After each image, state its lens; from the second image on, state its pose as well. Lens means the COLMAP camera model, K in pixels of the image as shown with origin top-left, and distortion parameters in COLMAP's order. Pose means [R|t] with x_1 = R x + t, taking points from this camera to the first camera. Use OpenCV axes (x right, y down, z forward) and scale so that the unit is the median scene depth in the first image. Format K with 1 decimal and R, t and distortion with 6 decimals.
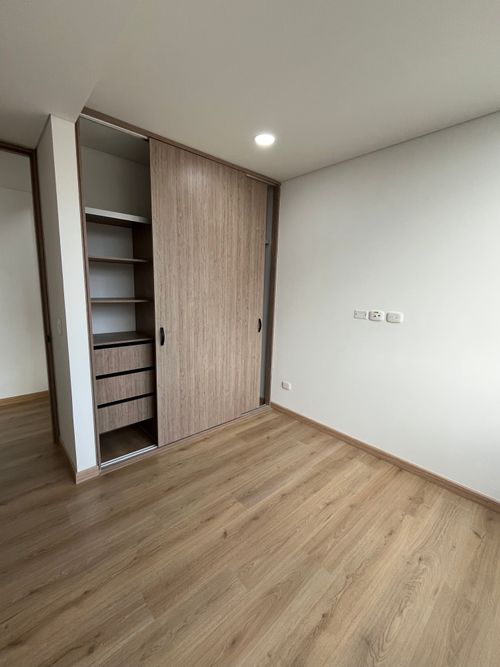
lens RADIAL K [[283.8, 0, 250.0], [0, 283.8, 333.5], [0, 0, 1]] dist [0.000147, -0.000160]
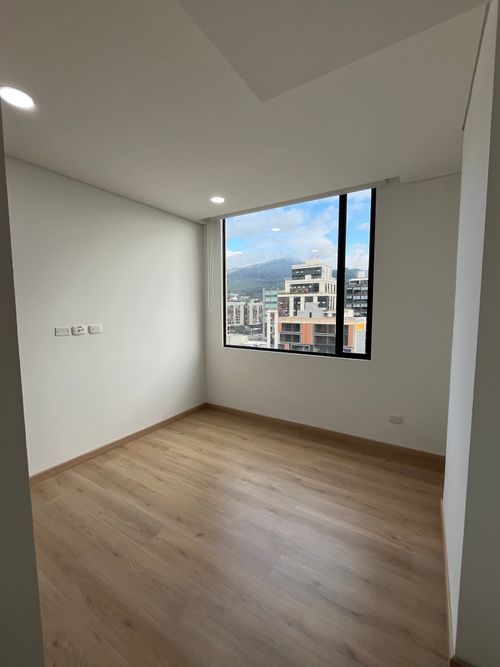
lens RADIAL K [[283.8, 0, 250.0], [0, 283.8, 333.5], [0, 0, 1]] dist [0.000147, -0.000160]
pose [[-0.279814, -0.111486, 0.953559, -0.802040], [0.147538, 0.976443, 0.157455, -0.131166], [-0.948650, 0.184745, -0.256773, 0.708673]]
